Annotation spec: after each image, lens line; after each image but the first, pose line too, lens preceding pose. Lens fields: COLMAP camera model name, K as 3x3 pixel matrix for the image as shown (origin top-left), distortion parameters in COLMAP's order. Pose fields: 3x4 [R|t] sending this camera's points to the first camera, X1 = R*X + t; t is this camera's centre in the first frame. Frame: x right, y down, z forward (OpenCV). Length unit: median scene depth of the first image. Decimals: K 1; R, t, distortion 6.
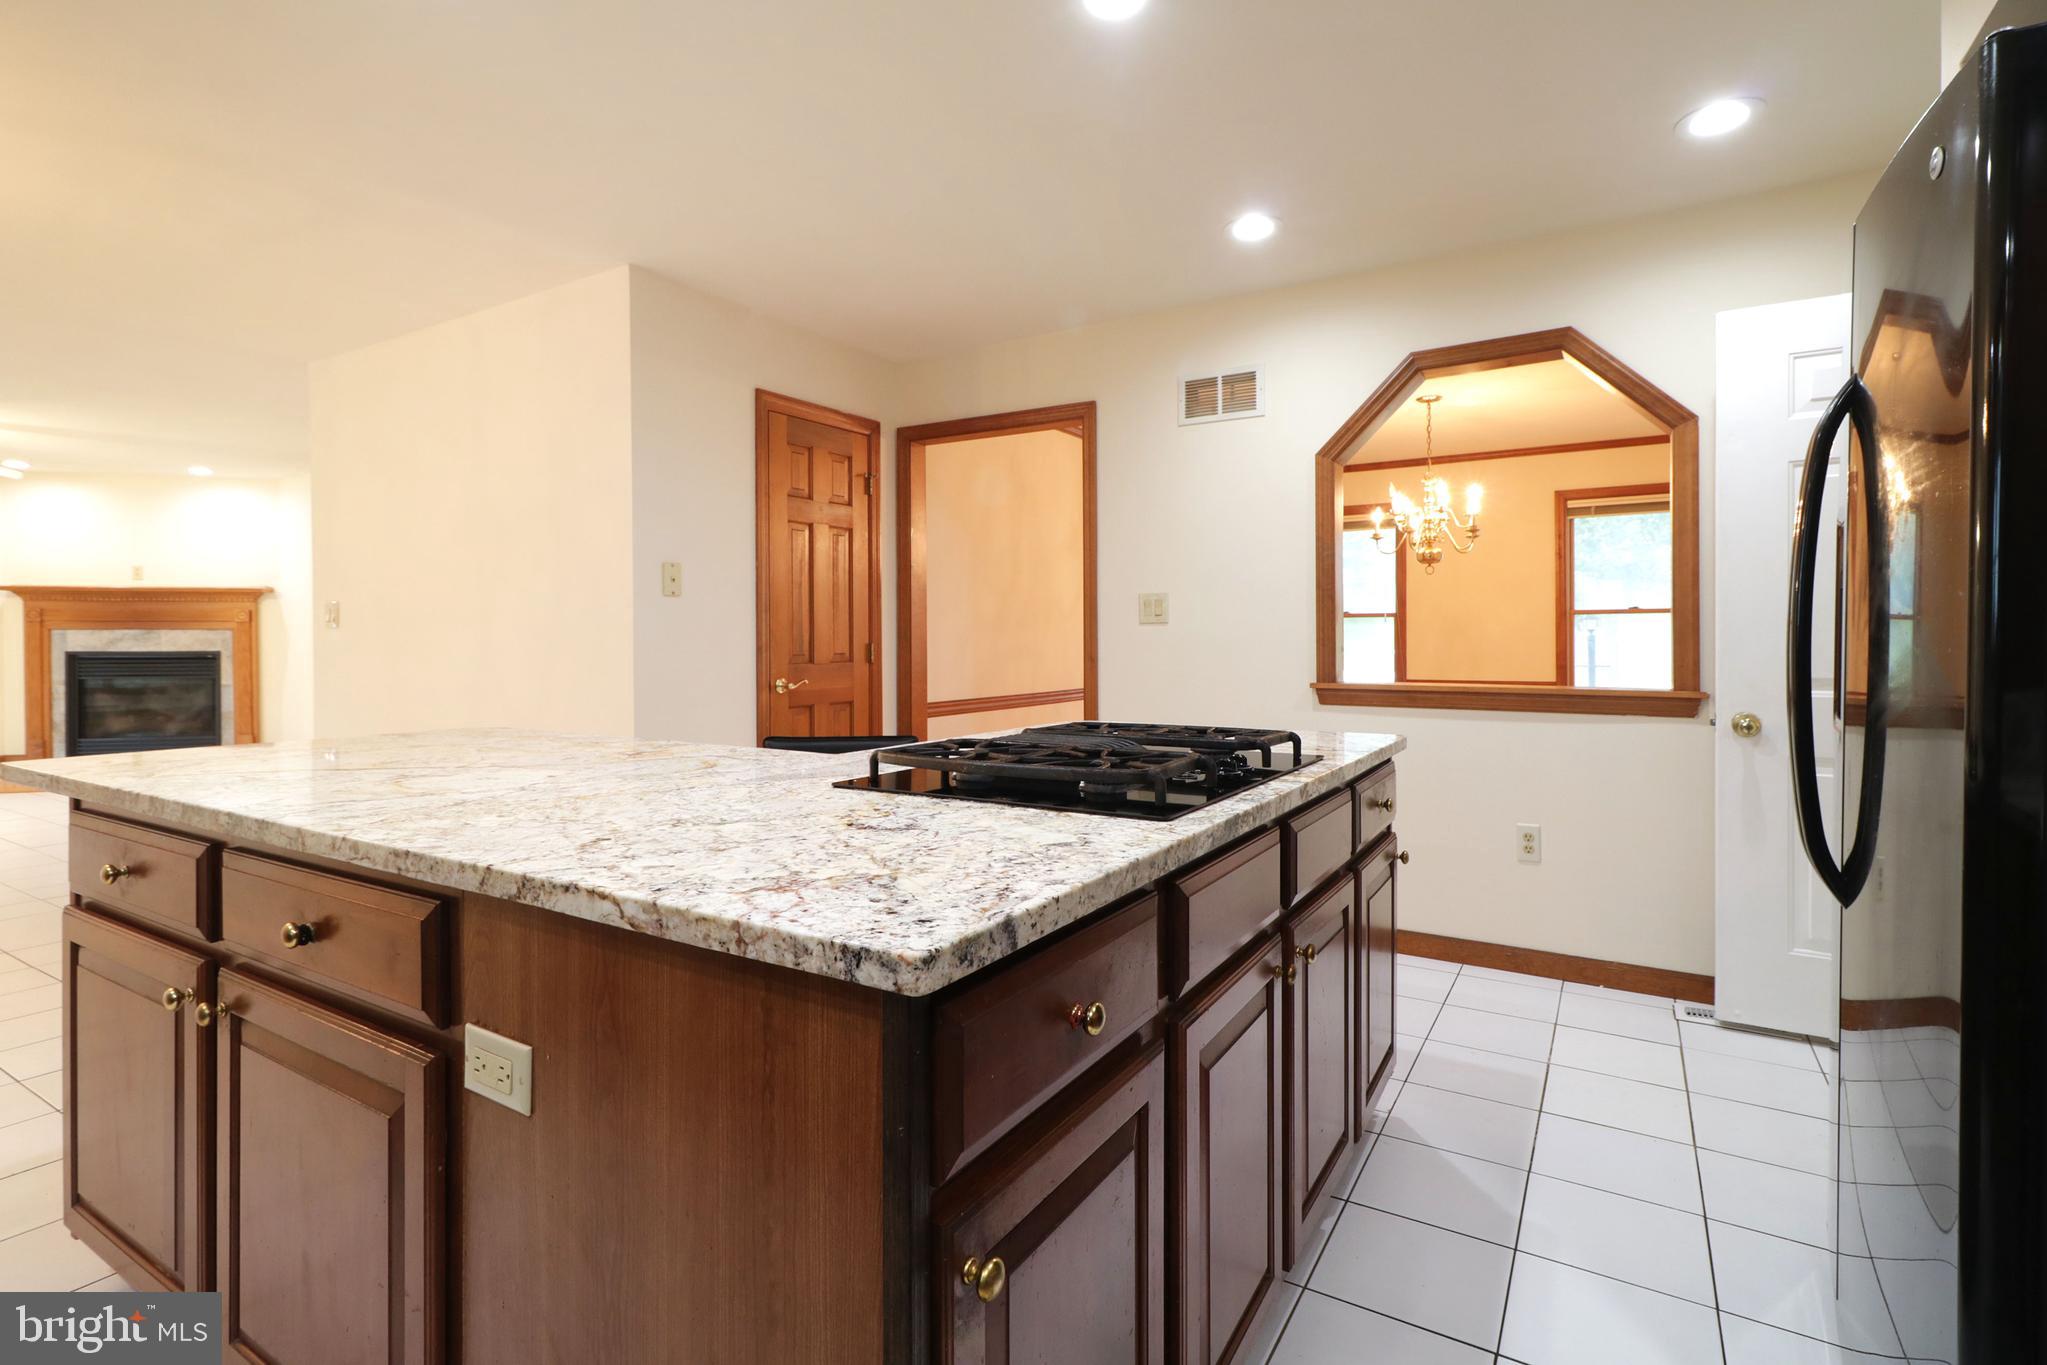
lens RADIAL K [[973.7, 0, 1037.0], [0, 973.7, 643.4], [0, 0, 1]] dist [0.004205, -0.000278]
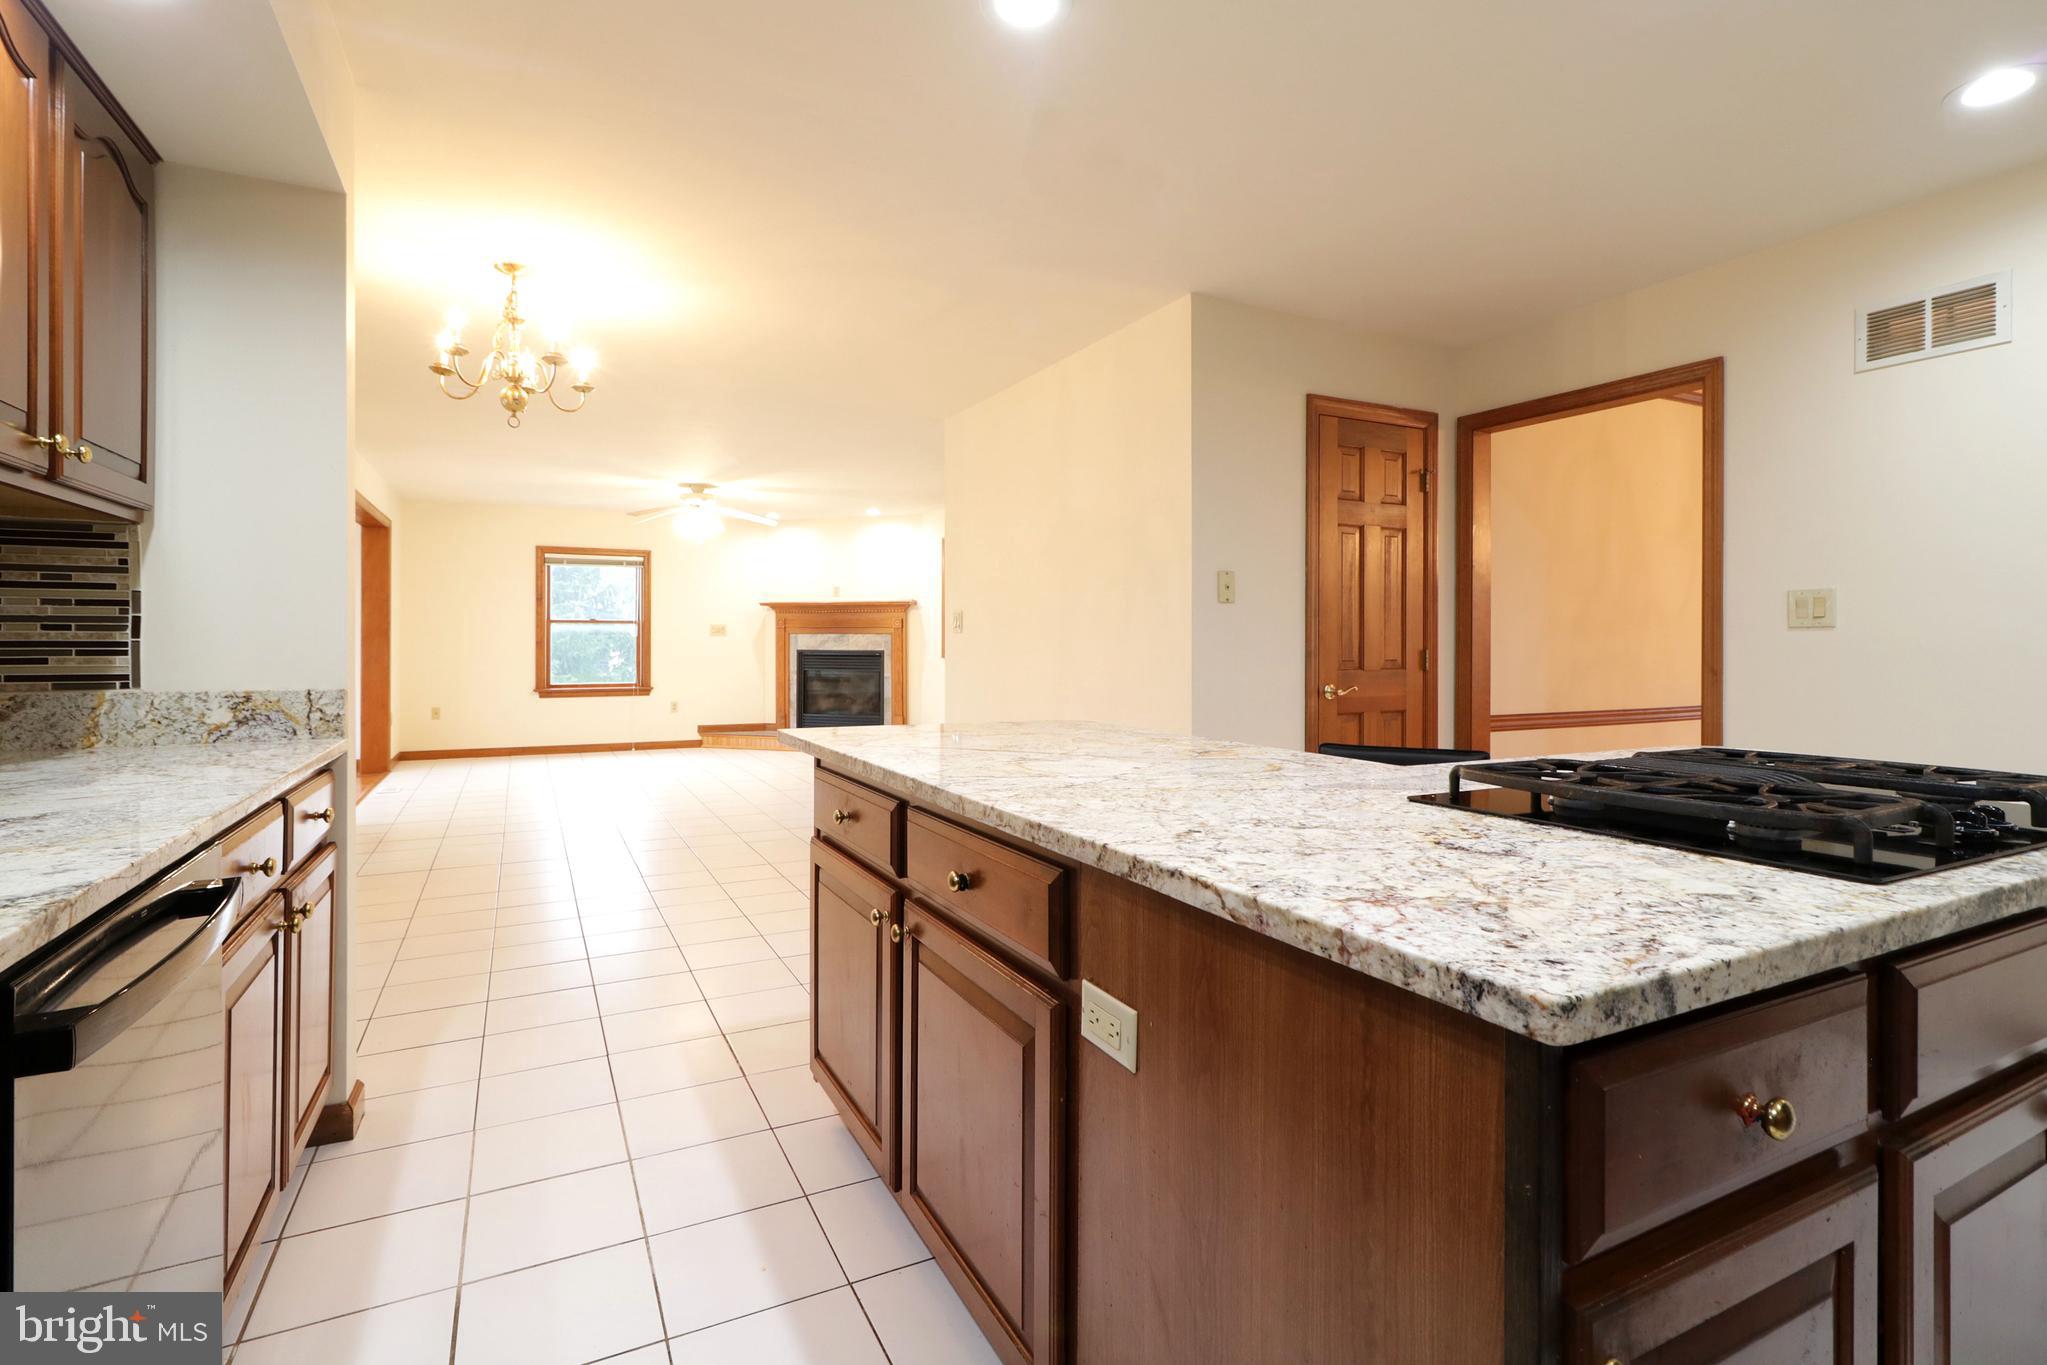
lens RADIAL K [[973.7, 0, 1029.8], [0, 973.7, 645.7], [0, 0, 1]] dist [0.004205, -0.000278]
pose [[0.855767, 0.007070, -0.517314, -0.031858], [-0.008303, 0.999966, -0.000068, -0.001226], [0.517295, 0.004353, 0.855796, -0.009678]]
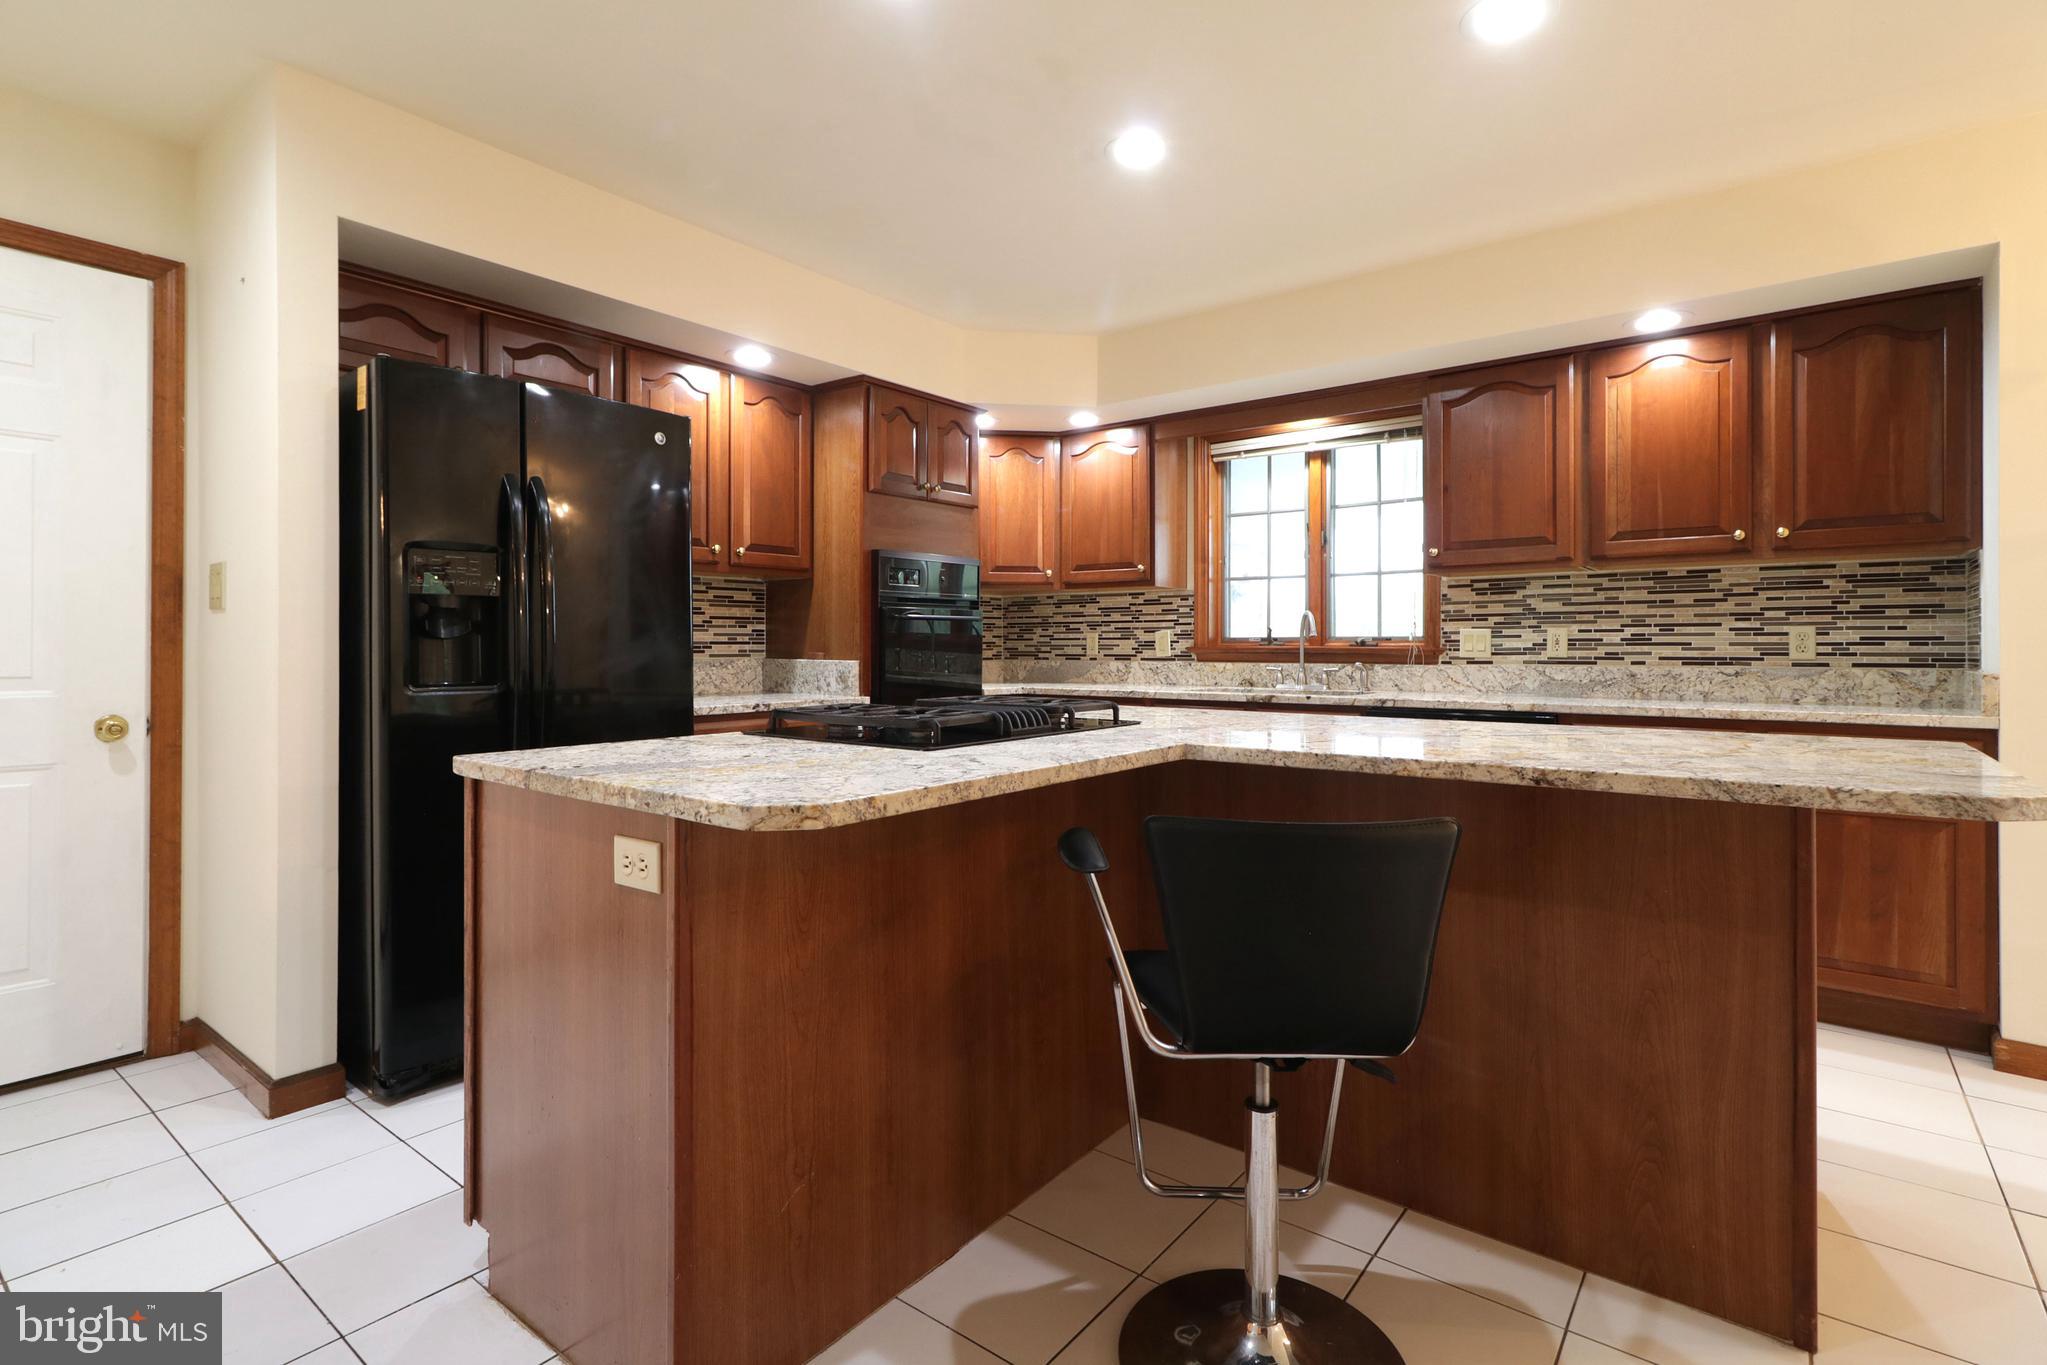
lens RADIAL K [[973.7, 0, 1009.9], [0, 973.7, 643.9], [0, 0, 1]] dist [0.004205, -0.000278]
pose [[-0.990413, 0.000888, 0.138136, -0.239670], [0.001296, 0.999995, 0.002862, 0.013027], [-0.138133, 0.003013, -0.990409, 2.850597]]
